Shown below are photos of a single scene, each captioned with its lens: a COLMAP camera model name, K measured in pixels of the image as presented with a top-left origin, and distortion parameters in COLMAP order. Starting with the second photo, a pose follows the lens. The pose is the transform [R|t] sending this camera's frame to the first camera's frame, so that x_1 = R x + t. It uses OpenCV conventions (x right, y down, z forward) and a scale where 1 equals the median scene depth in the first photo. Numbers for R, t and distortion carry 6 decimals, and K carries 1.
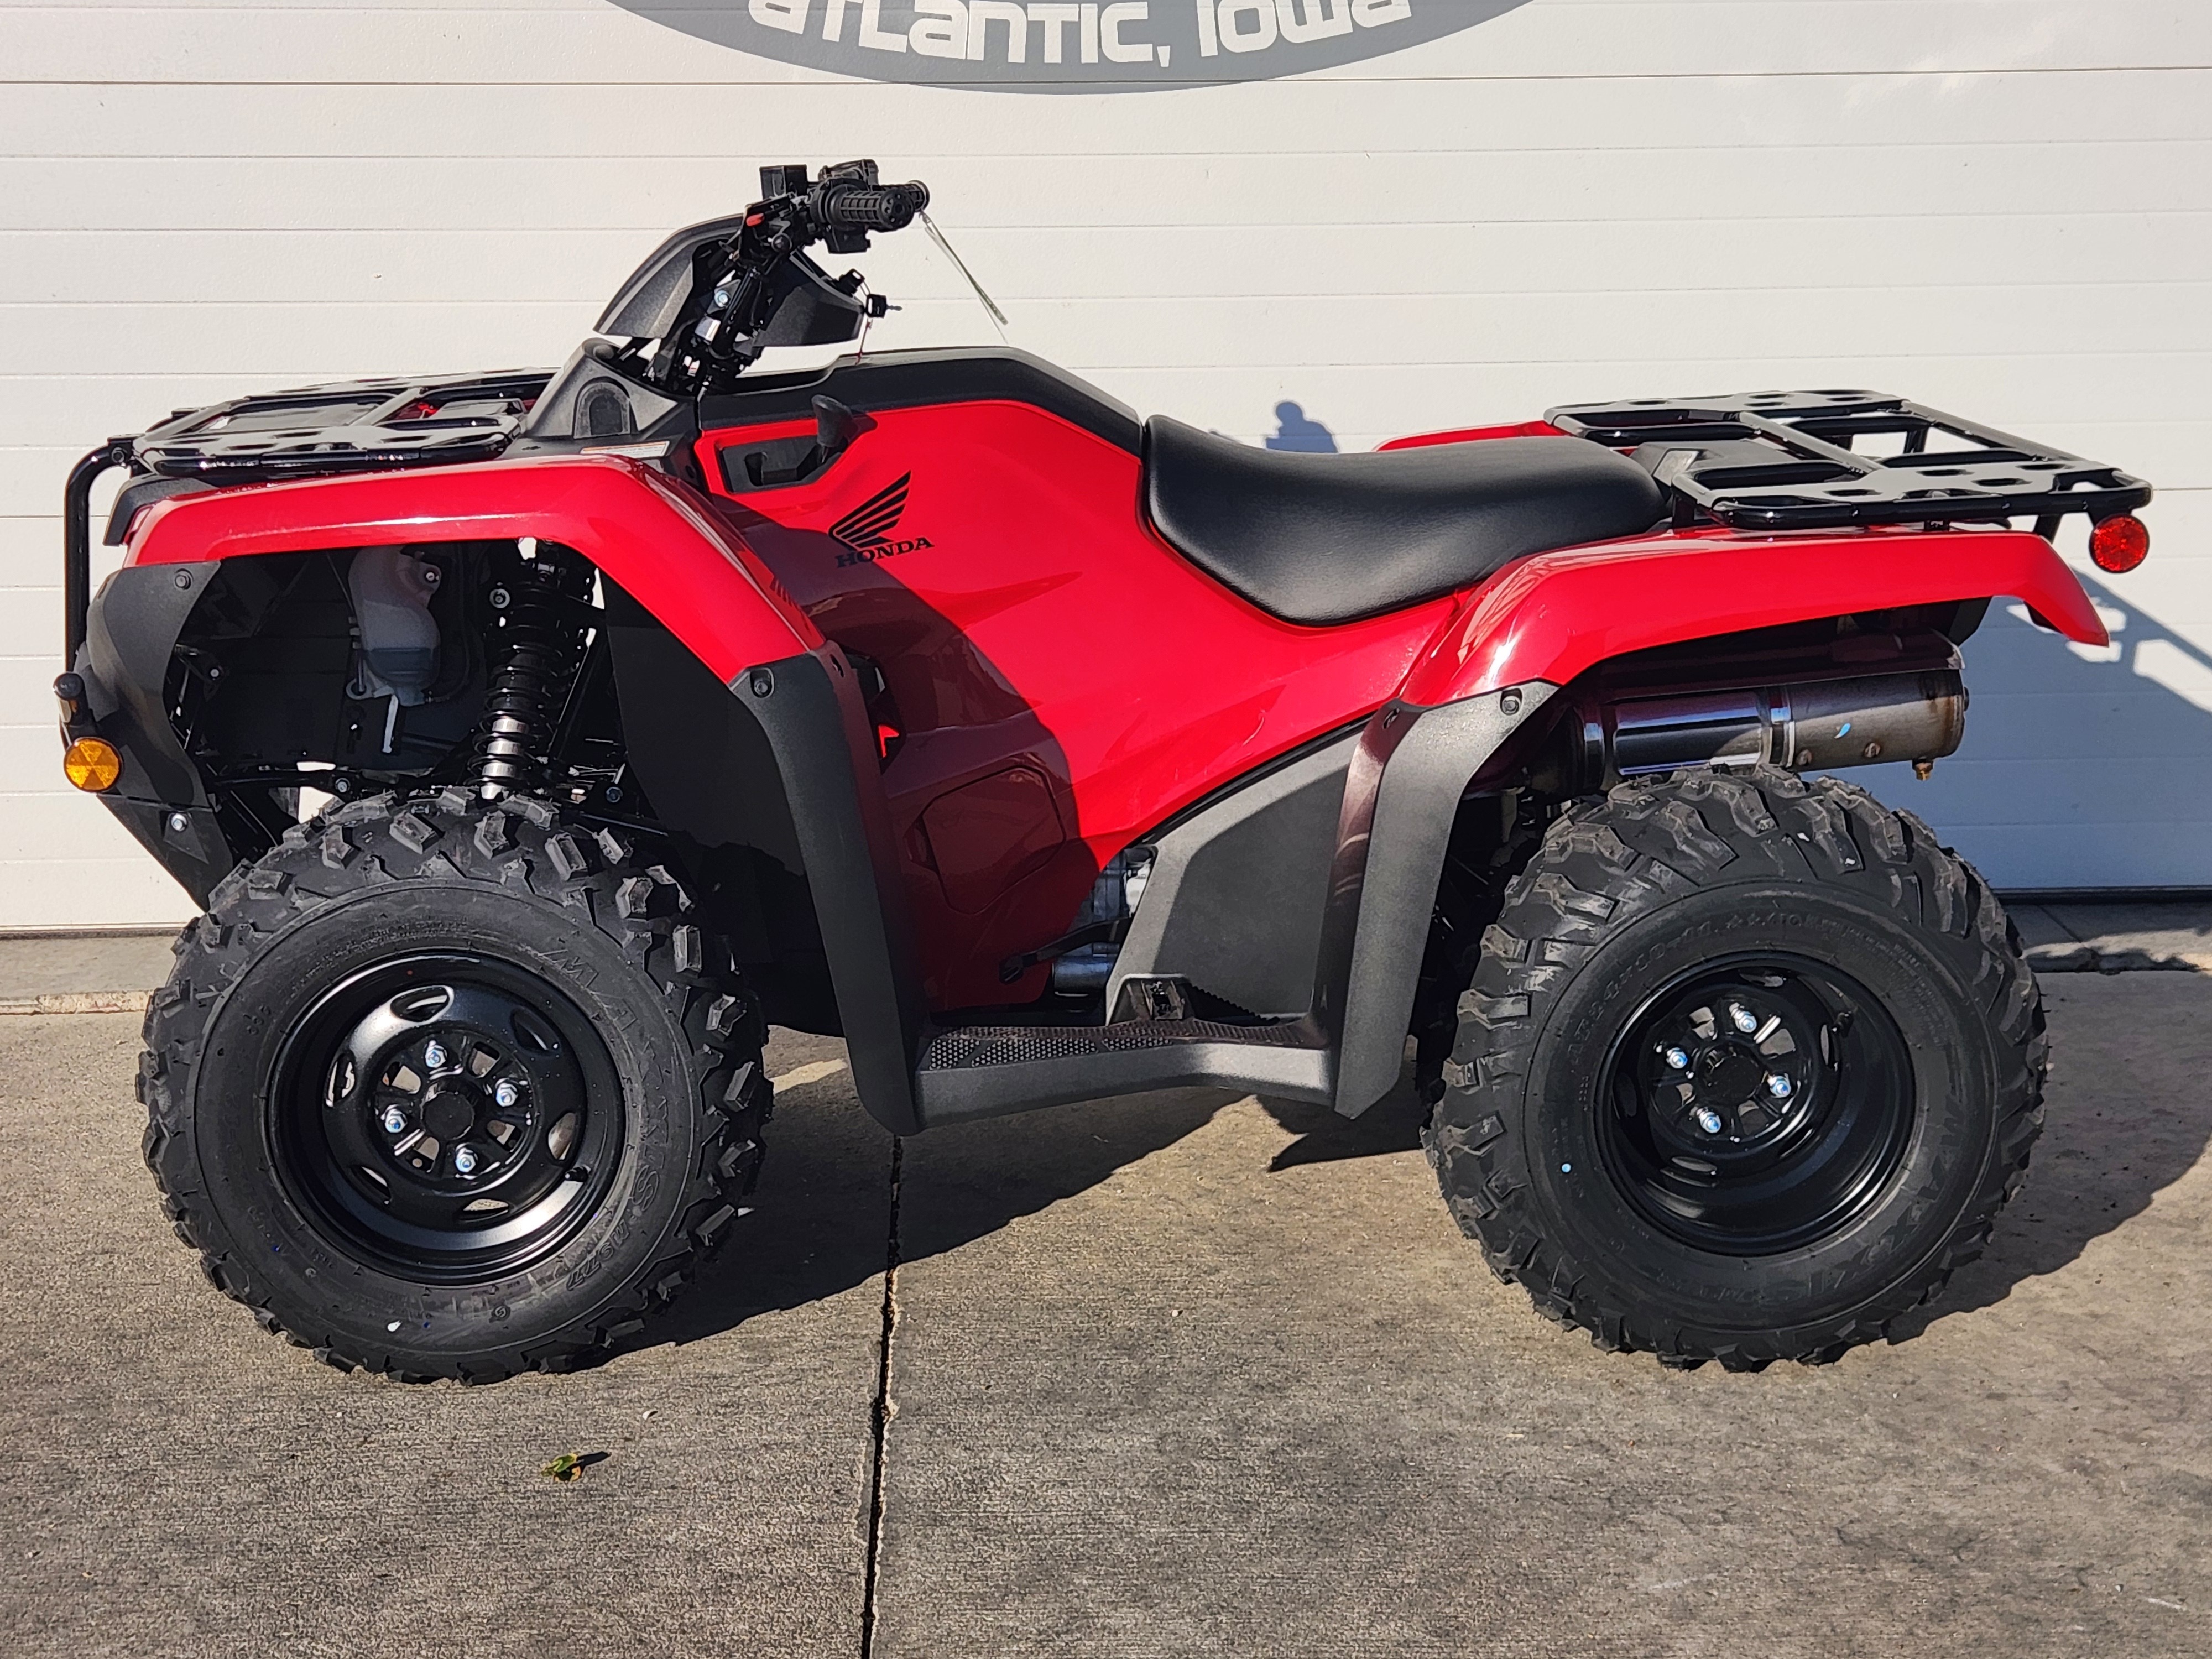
lens RADIAL K [[3073.0, 0, 1018.3], [0, 3073.0, 829.5], [0, 0, 1]] dist [0.117034, -0.153390]
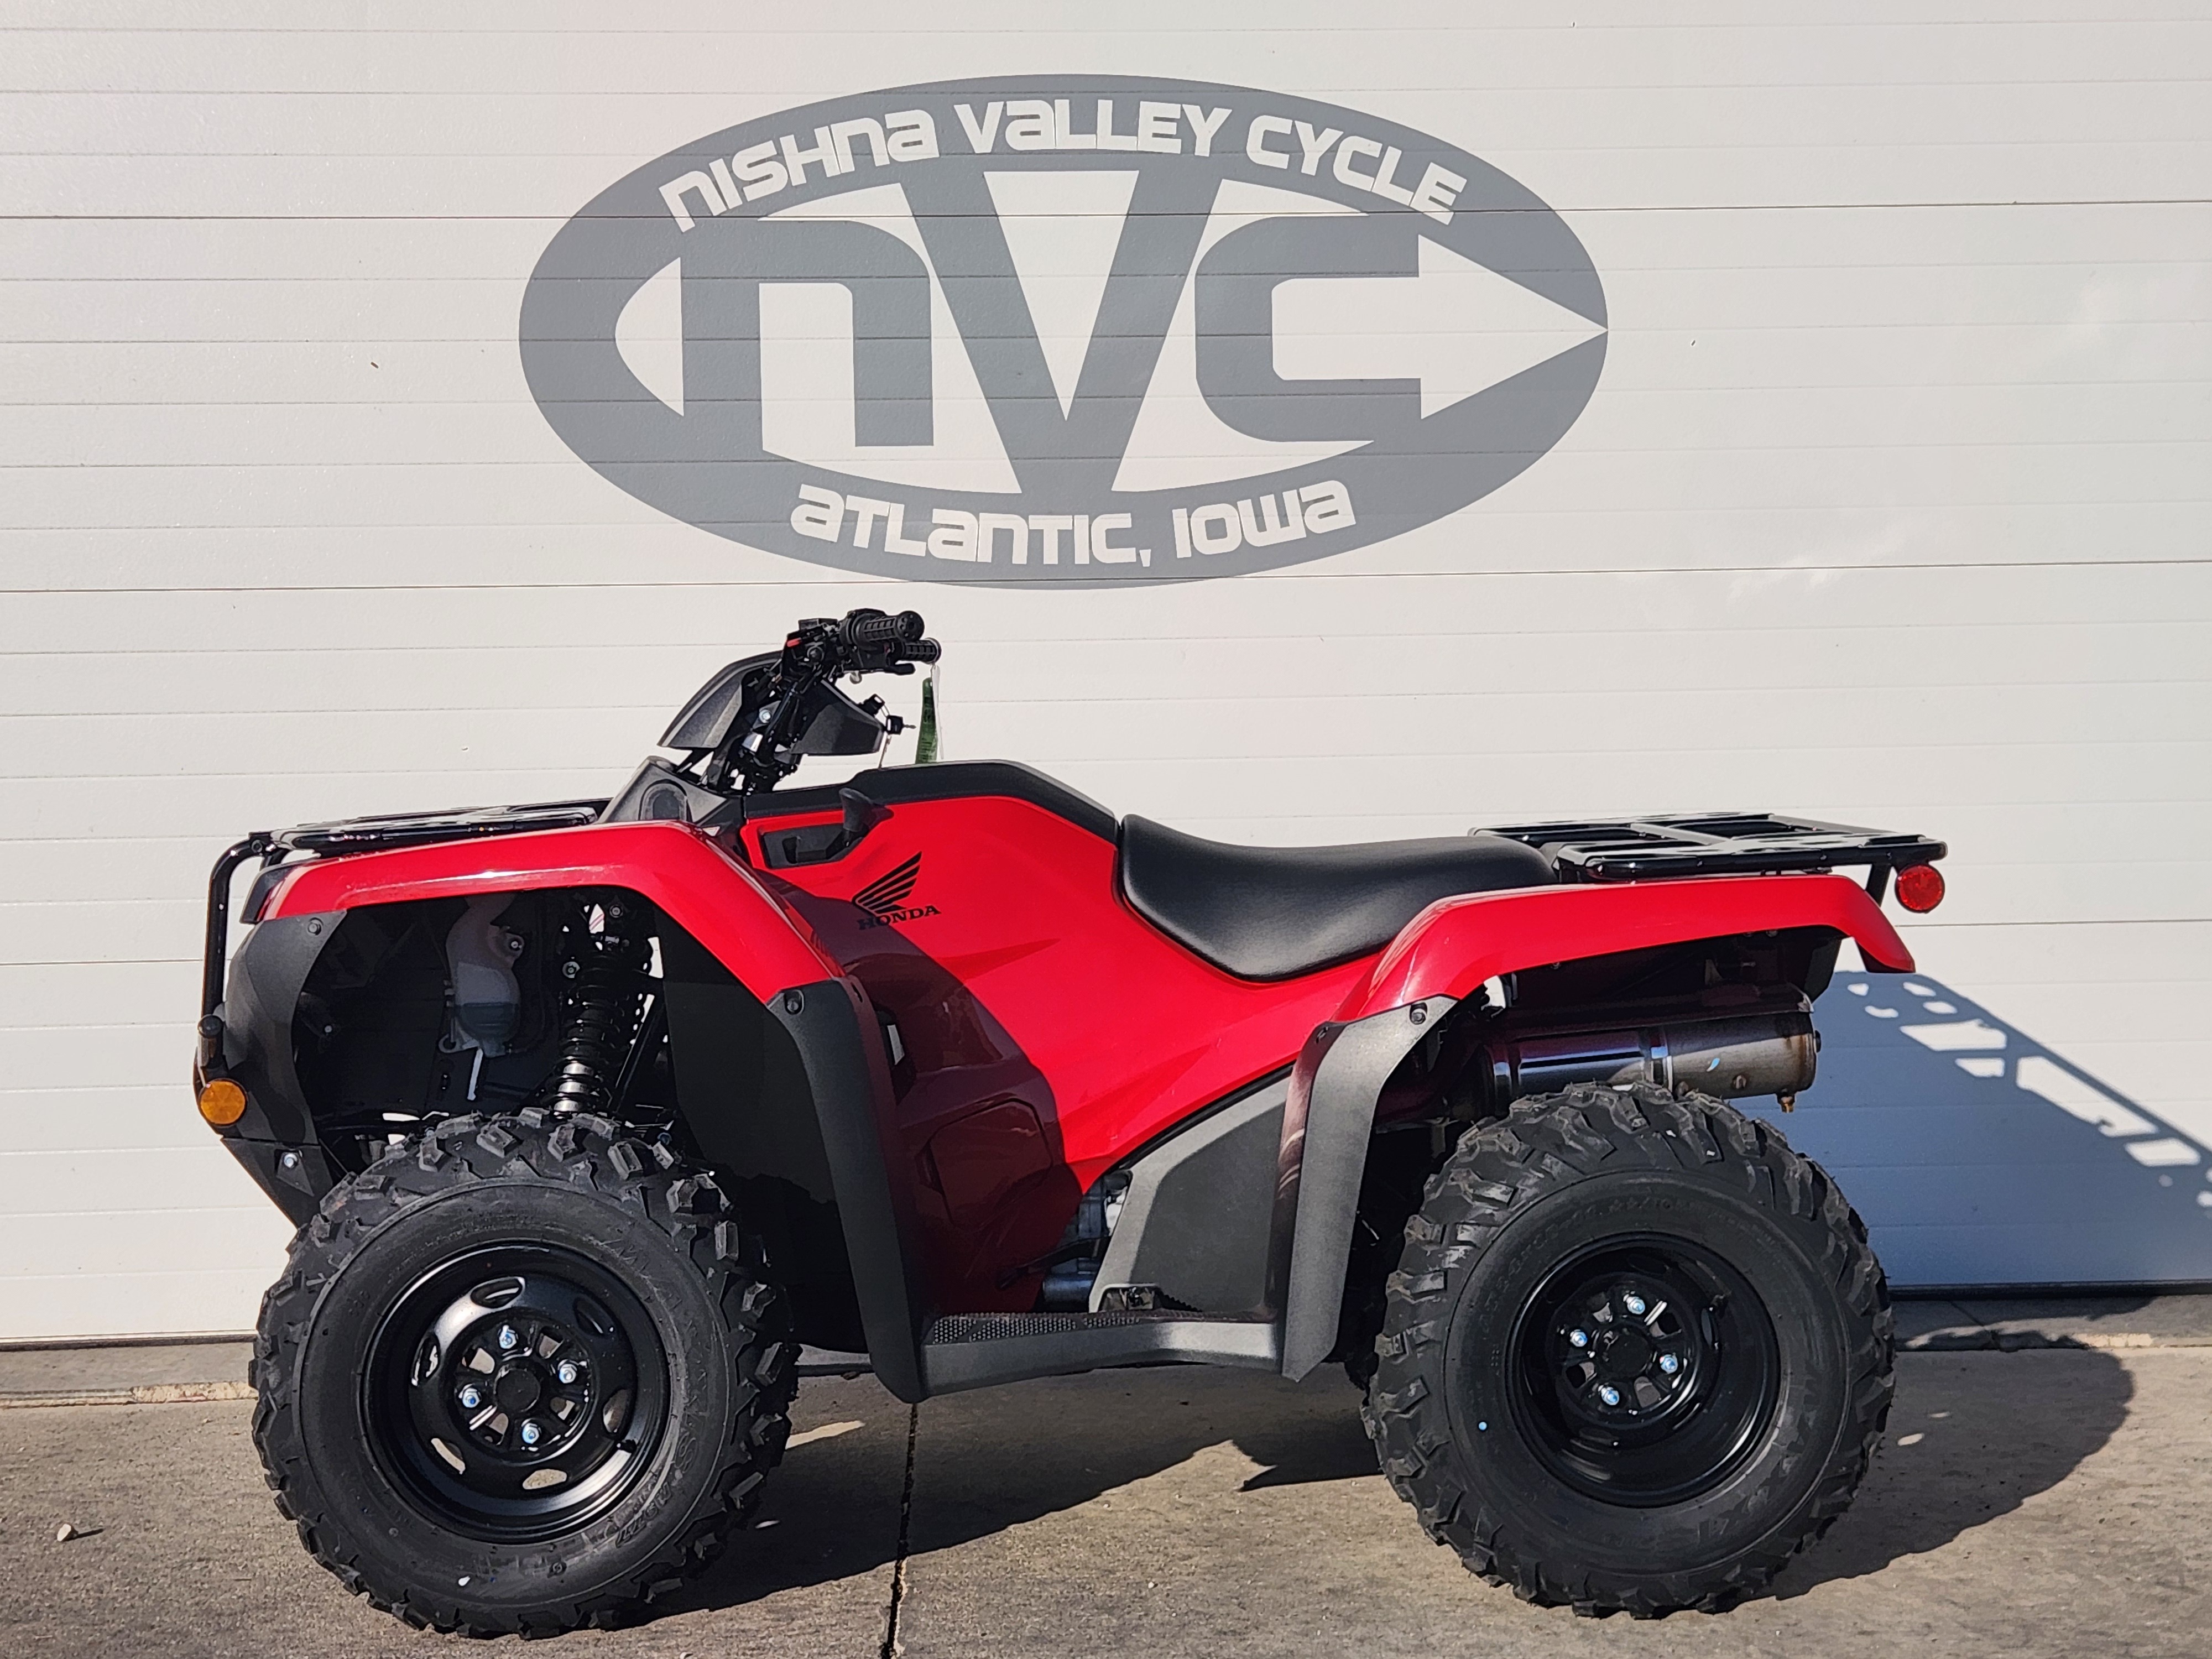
lens RADIAL K [[3073.0, 0, 1018.3], [0, 3073.0, 829.5], [0, 0, 1]] dist [0.117034, -0.153390]
pose [[0.999944, -0.002855, -0.010143, 0.014904], [0.000834, 0.981024, -0.193883, 0.107692], [0.010504, 0.193864, 0.980972, -0.170039]]
